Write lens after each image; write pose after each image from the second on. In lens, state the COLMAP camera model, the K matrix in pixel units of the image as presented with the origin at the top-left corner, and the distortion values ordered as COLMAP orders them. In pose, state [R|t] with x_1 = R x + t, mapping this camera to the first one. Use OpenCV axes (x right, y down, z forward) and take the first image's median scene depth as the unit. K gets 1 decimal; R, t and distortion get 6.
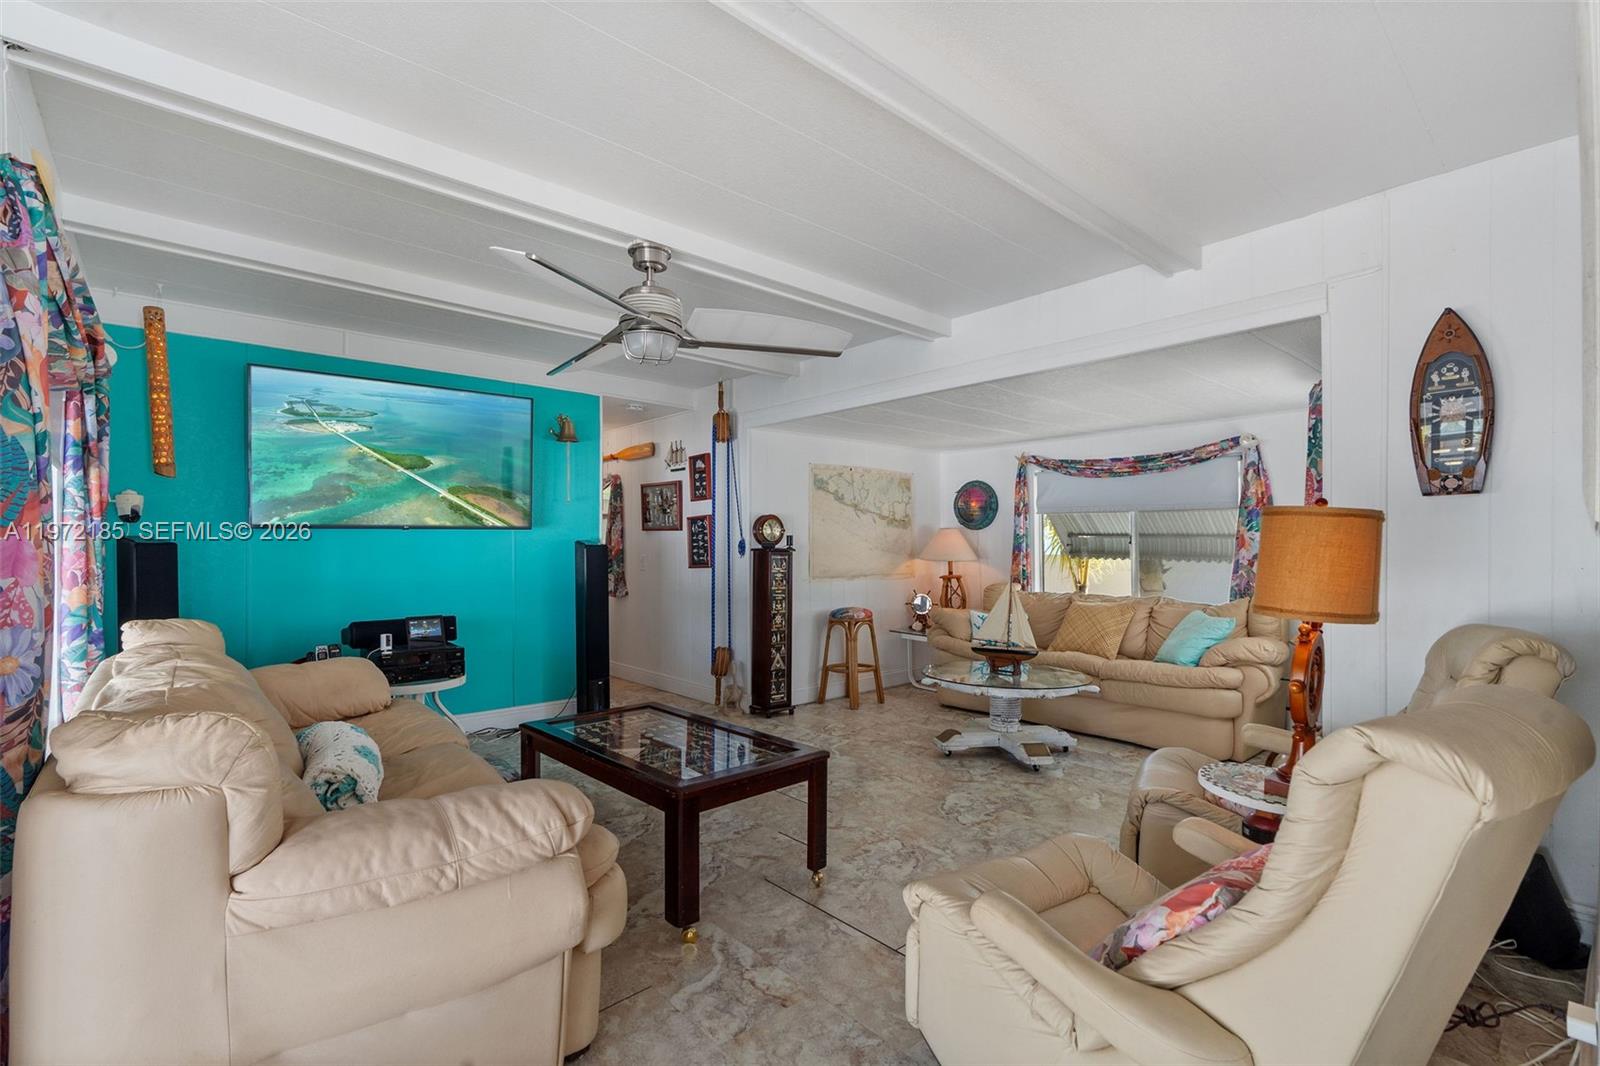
lens RADIAL K [[722.0, 0, 815.1], [0, 722.0, 544.0], [0, 0, 1]] dist [-0.004164, 0.001408]
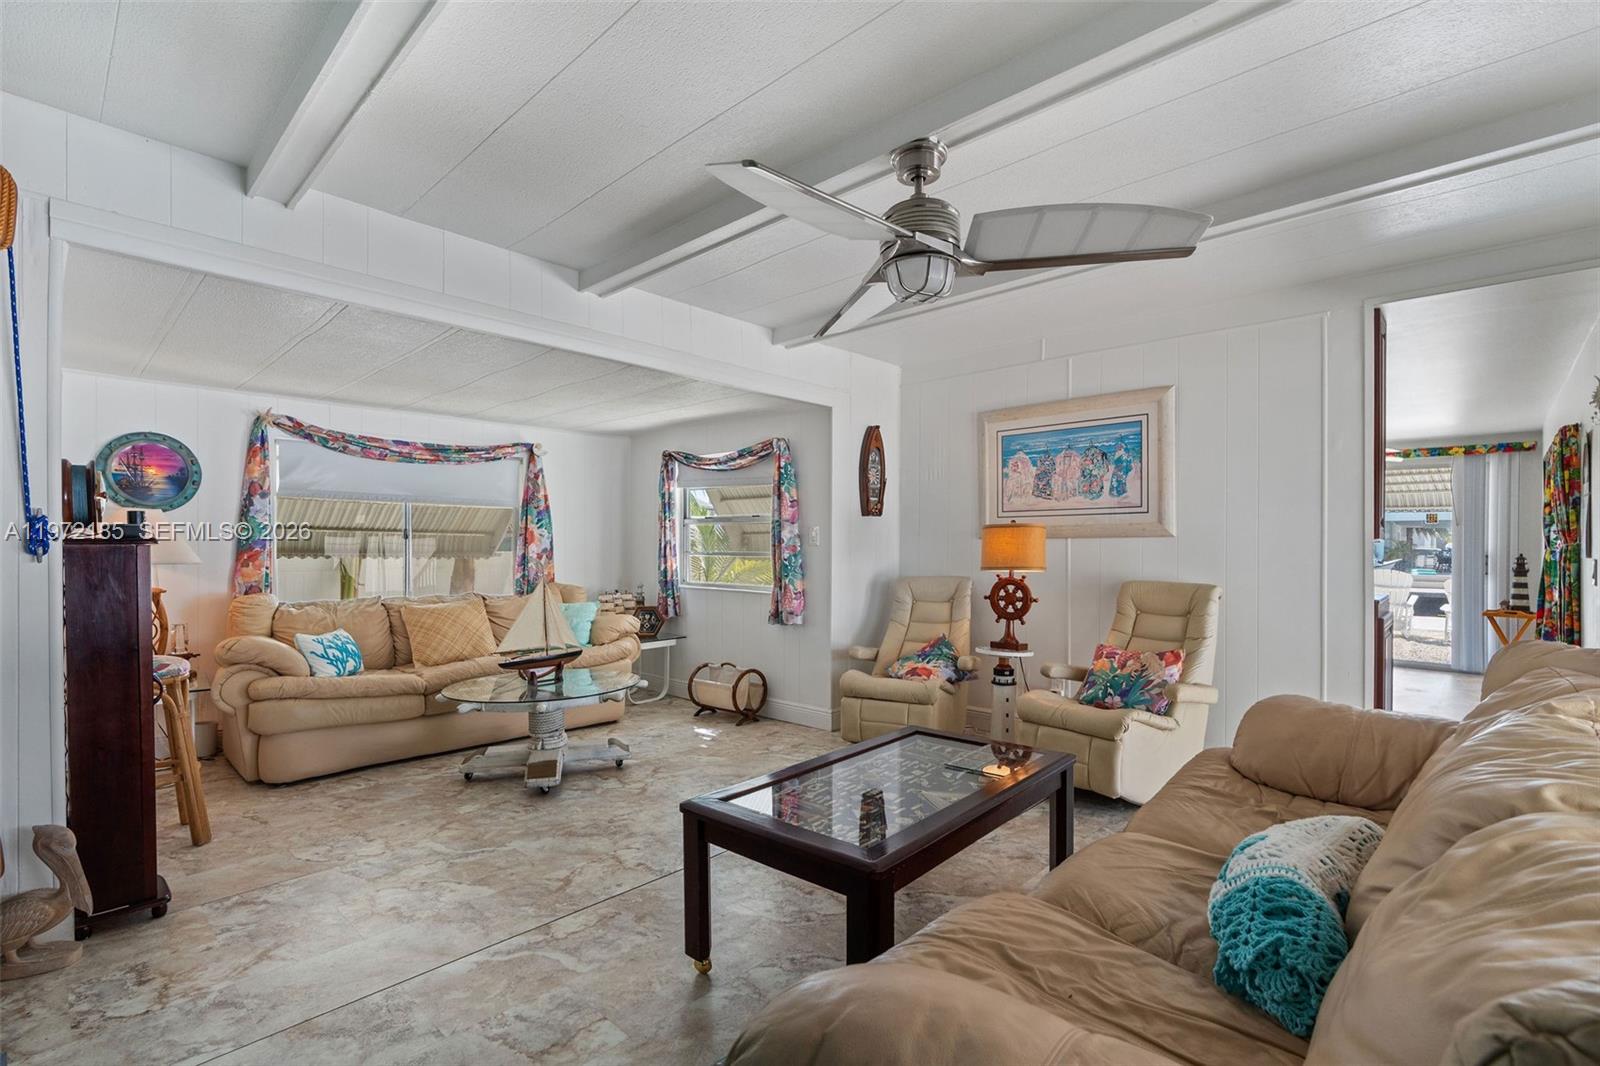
lens RADIAL K [[722.0, 0, 802.1], [0, 722.0, 553.0], [0, 0, 1]] dist [-0.004164, 0.001408]
pose [[-0.071131, -0.012003, 0.997395, -0.867854], [-0.002178, 0.999927, 0.011878, 0.009641], [-0.997465, -0.001327, -0.071151, 1.012484]]
